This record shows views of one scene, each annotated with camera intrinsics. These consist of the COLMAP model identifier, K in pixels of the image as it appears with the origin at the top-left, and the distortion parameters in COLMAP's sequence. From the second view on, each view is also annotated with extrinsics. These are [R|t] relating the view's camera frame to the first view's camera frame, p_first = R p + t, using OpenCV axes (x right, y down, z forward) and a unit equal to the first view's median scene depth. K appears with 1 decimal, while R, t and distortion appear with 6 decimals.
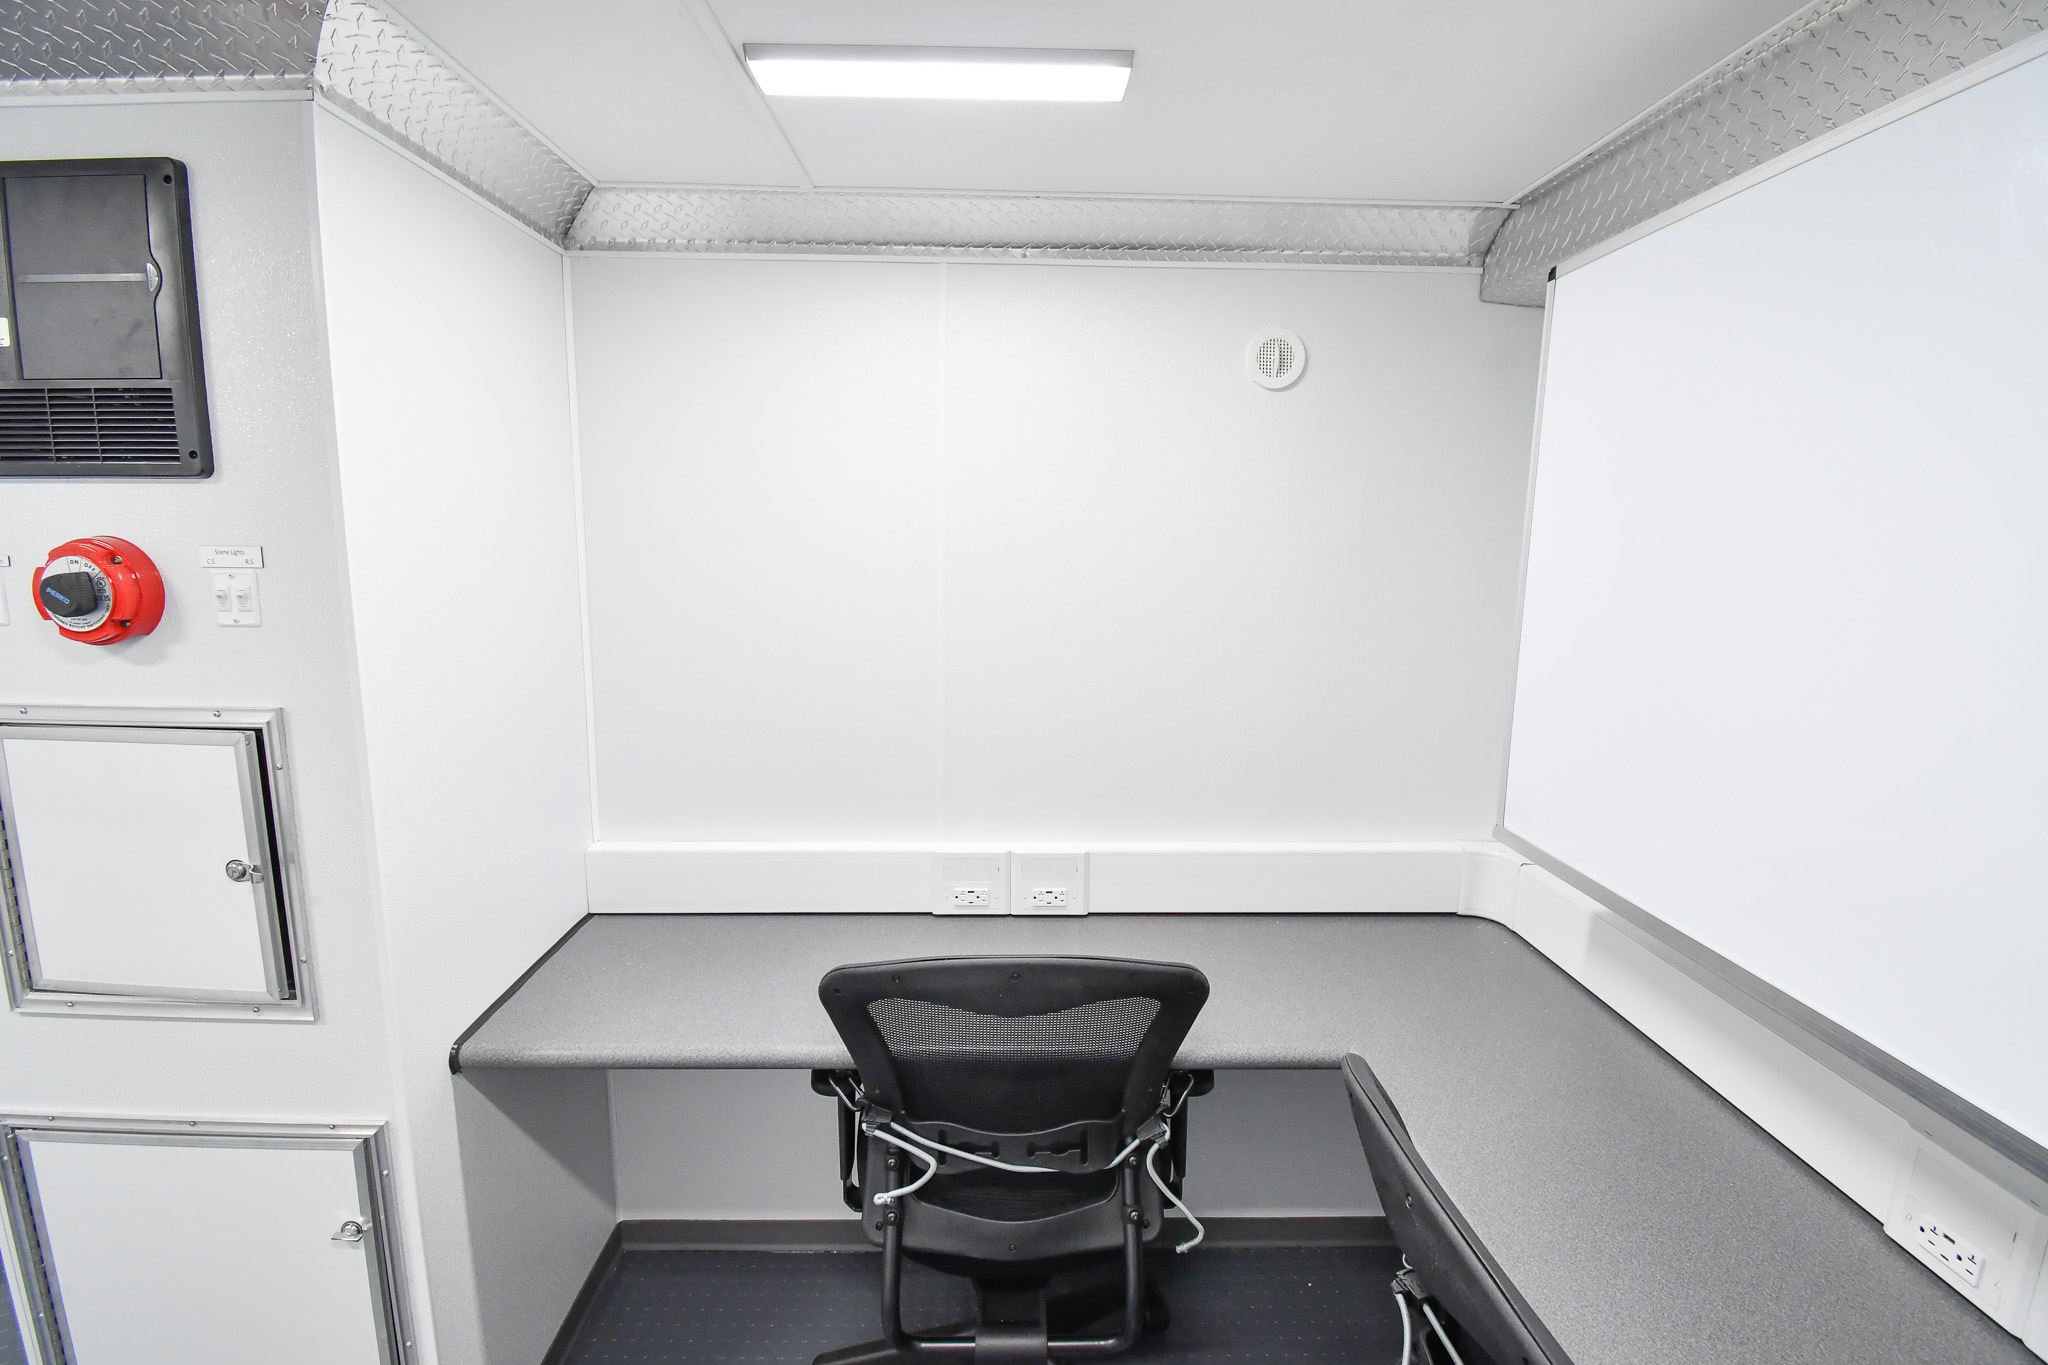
lens RADIAL K [[898.9, 0, 1023.9], [0, 898.9, 679.6], [0, 0, 1]] dist [0.022465, -0.026354]
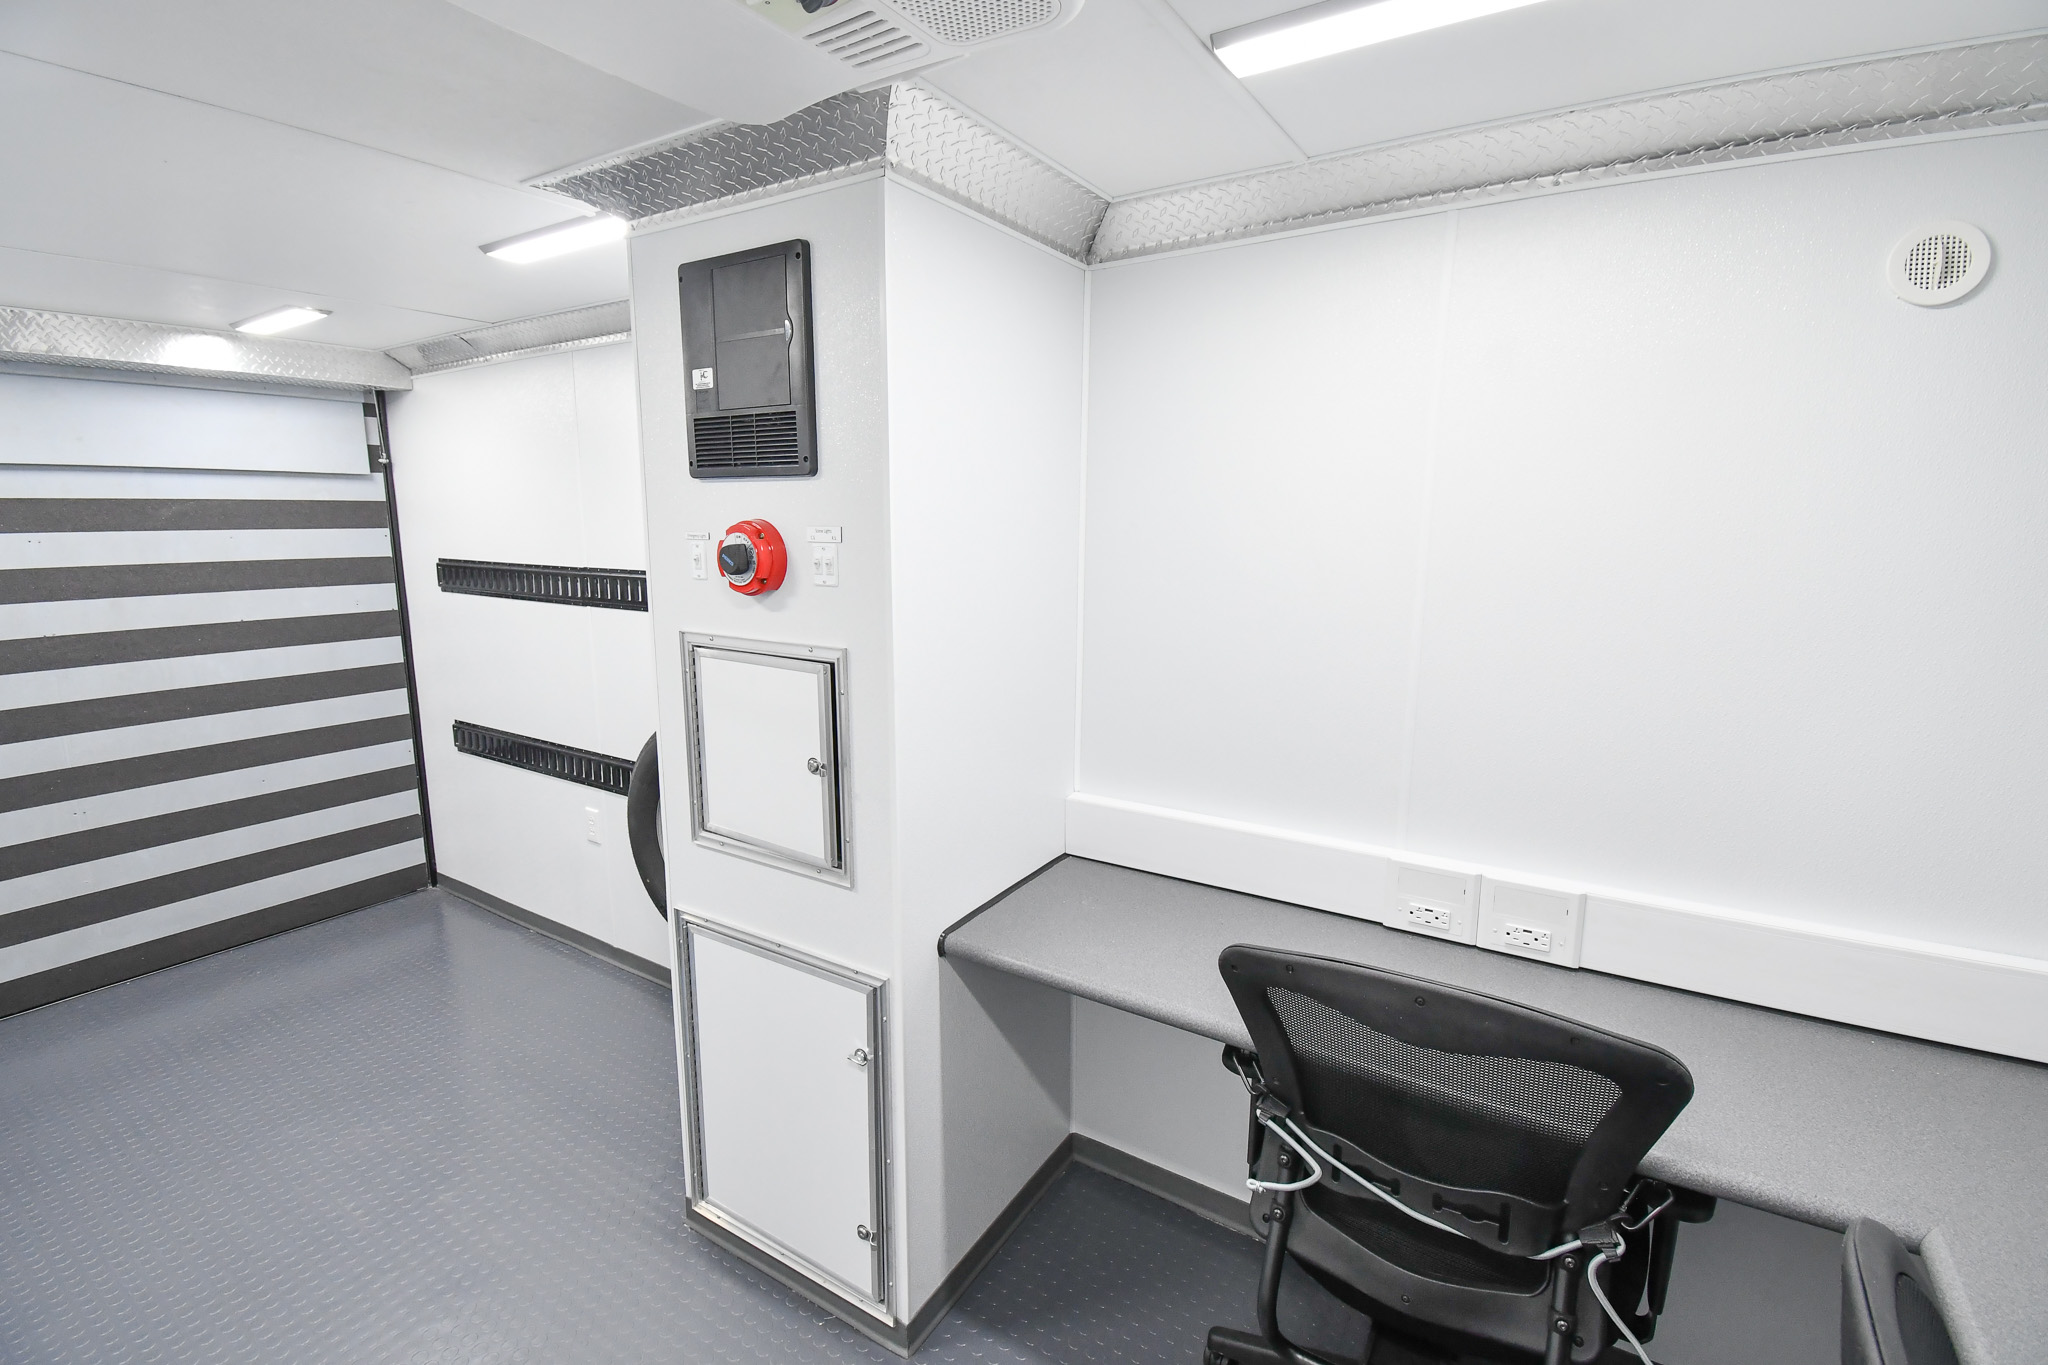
lens RADIAL K [[908.6, 0, 1036.2], [0, 908.6, 679.8], [0, 0, 1]] dist [0.023755, -0.026858]
pose [[0.836478, 0.083218, -0.541644, 0.121121], [-0.078568, 0.996403, 0.031753, 0.010732], [0.542338, 0.015995, 0.840008, 0.021570]]
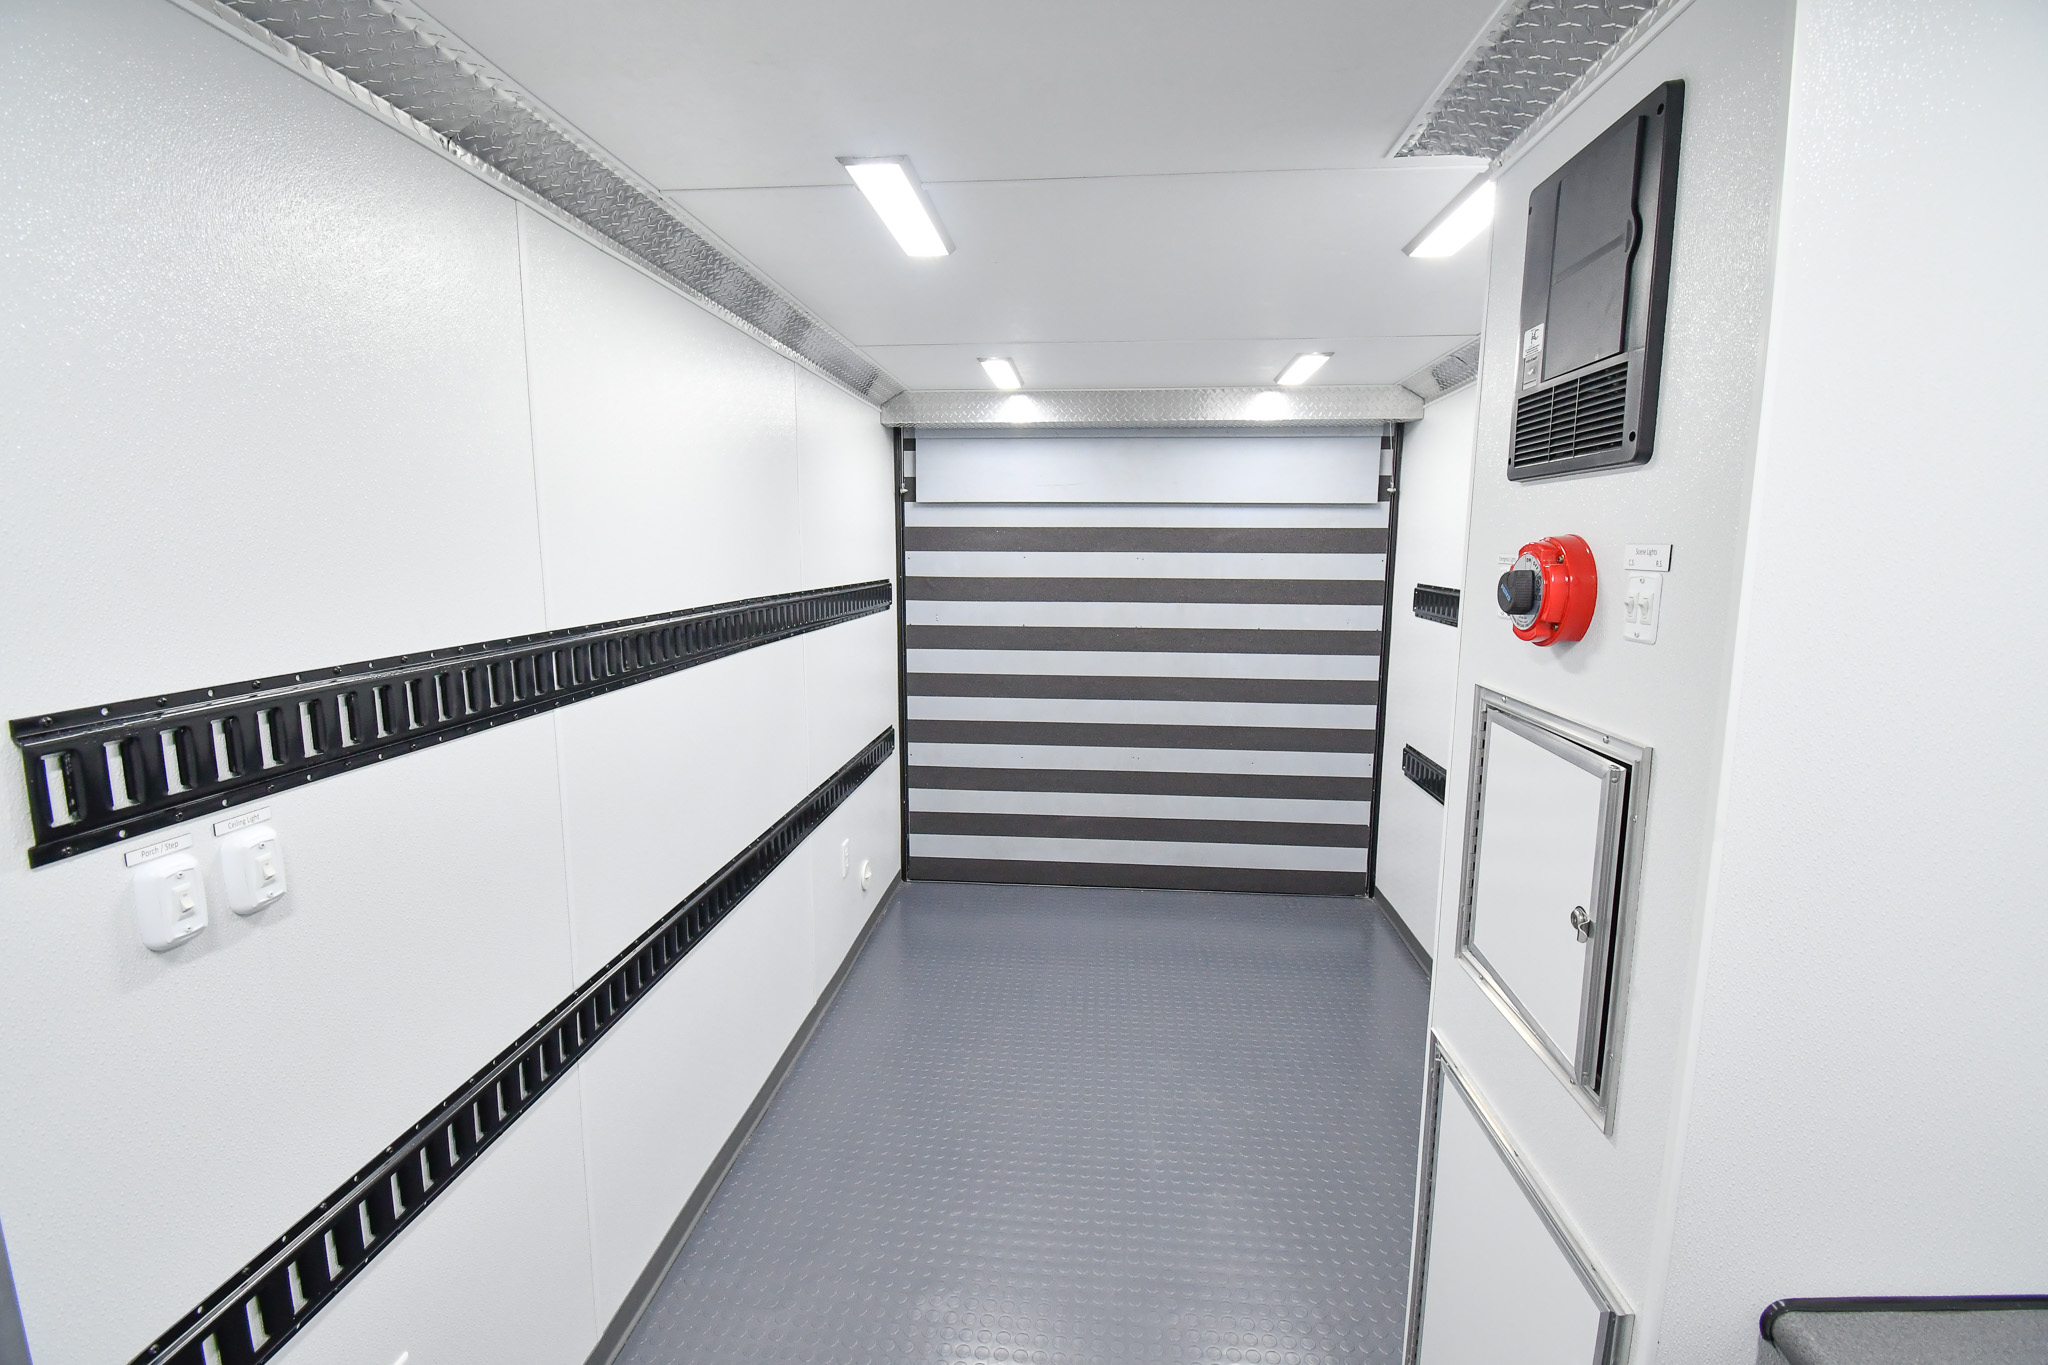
lens RADIAL K [[917.8, 0, 1024.0], [0, 917.8, 682.5], [0, 0, 1]] dist [0.022068, -0.027904]
pose [[-0.105585, 0.131351, -0.985697, 0.022252], [-0.162299, 0.975670, 0.147400, -0.046833], [0.981076, 0.175541, -0.081698, 0.437994]]
